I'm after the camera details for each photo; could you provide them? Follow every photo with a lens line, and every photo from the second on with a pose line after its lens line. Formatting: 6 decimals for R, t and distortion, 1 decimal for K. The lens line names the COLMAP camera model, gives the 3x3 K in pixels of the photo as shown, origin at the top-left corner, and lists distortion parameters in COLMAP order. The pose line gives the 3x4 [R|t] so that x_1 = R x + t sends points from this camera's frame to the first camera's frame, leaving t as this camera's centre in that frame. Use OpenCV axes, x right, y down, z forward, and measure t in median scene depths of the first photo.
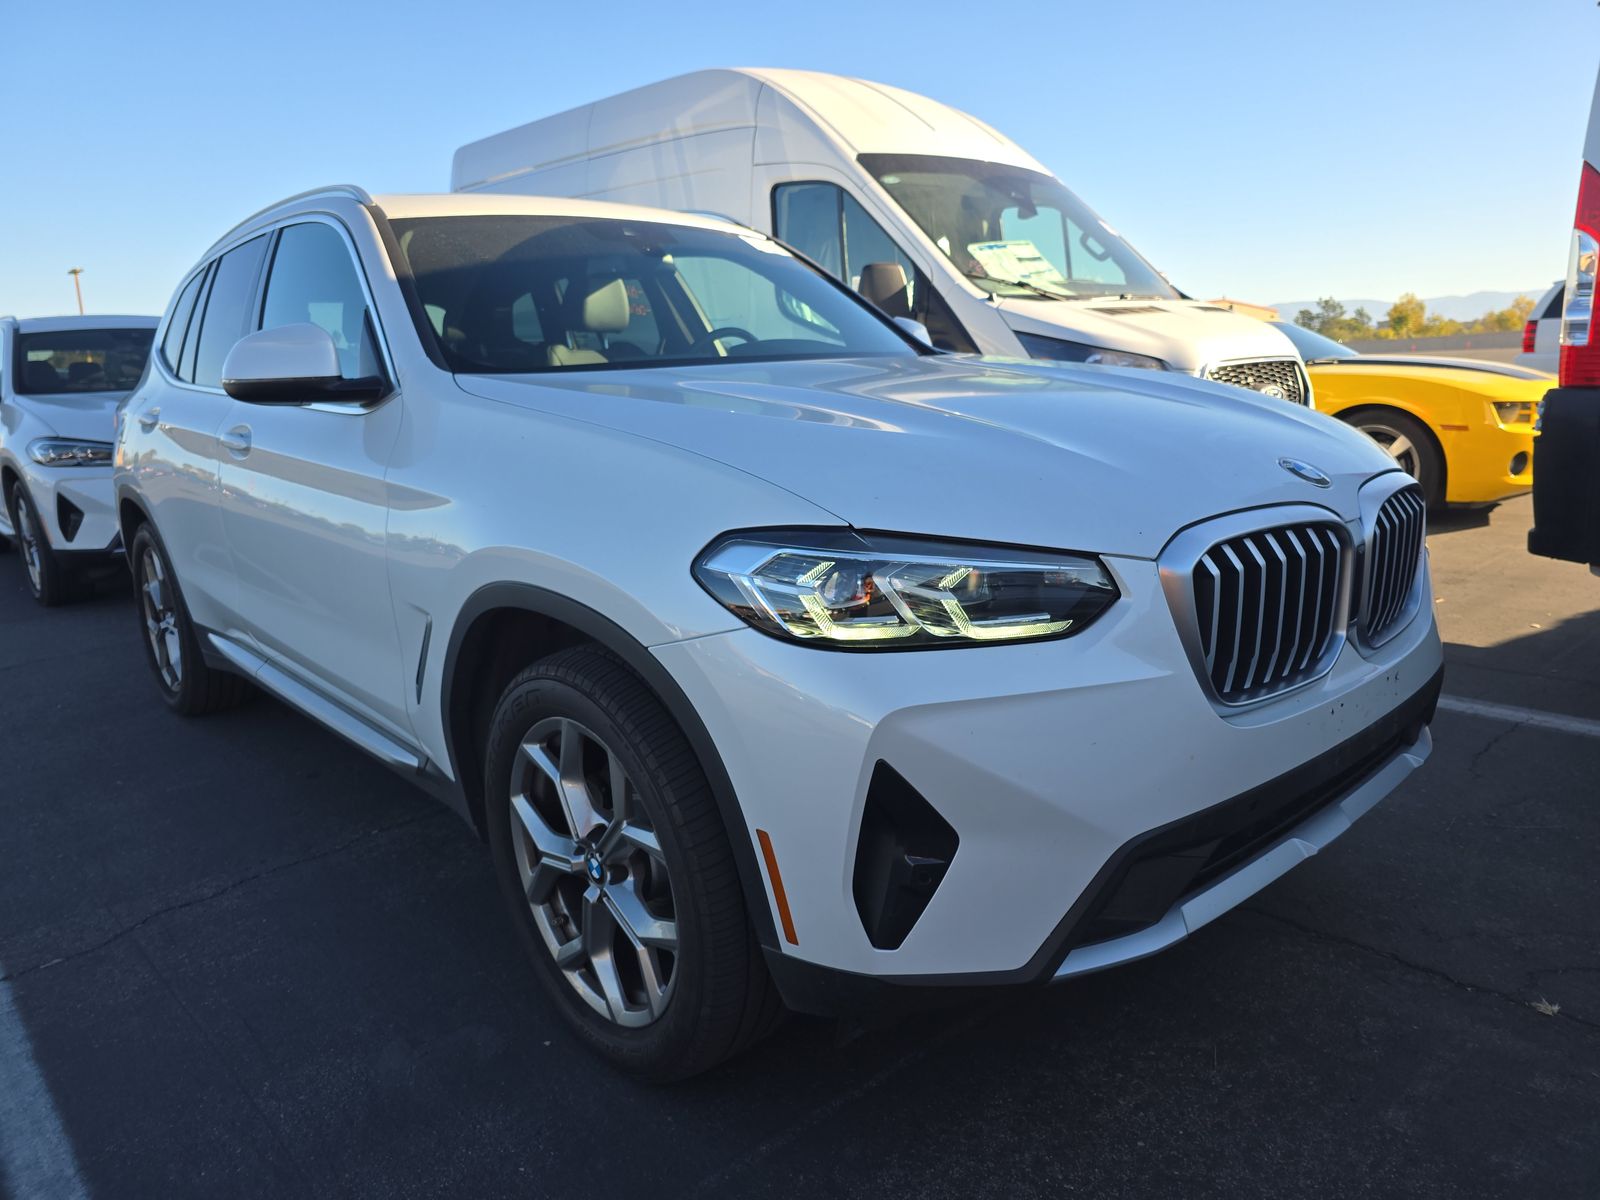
lens RADIAL K [[1054.1, 0, 800.0], [0, 1054.1, 600.0], [0, 0, 1]] dist [-0.020928, 0.000355]
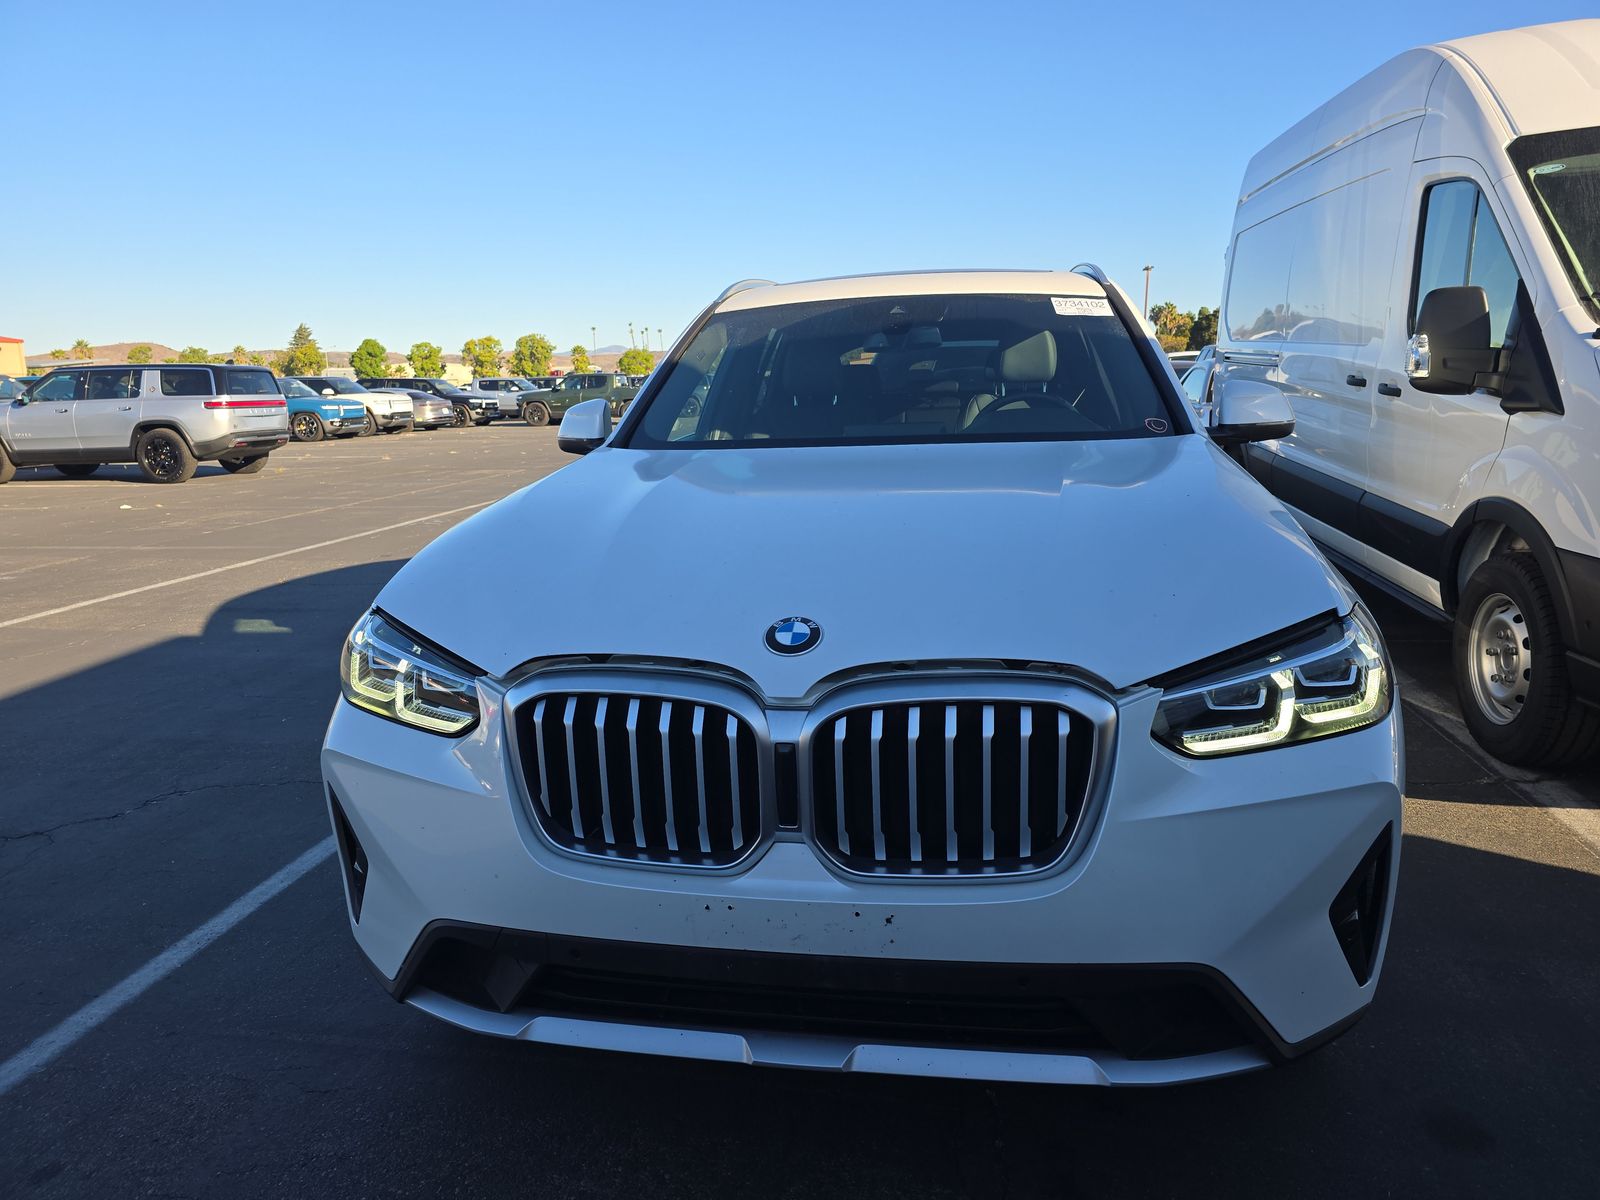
lens RADIAL K [[1054.1, 0, 800.0], [0, 1054.1, 600.0], [0, 0, 1]] dist [-0.020928, 0.000355]
pose [[0.636963, 0.168282, -0.752302, 0.379292], [-0.160312, 0.983464, 0.084257, -0.077650], [0.754041, 0.066934, 0.653408, 0.141177]]
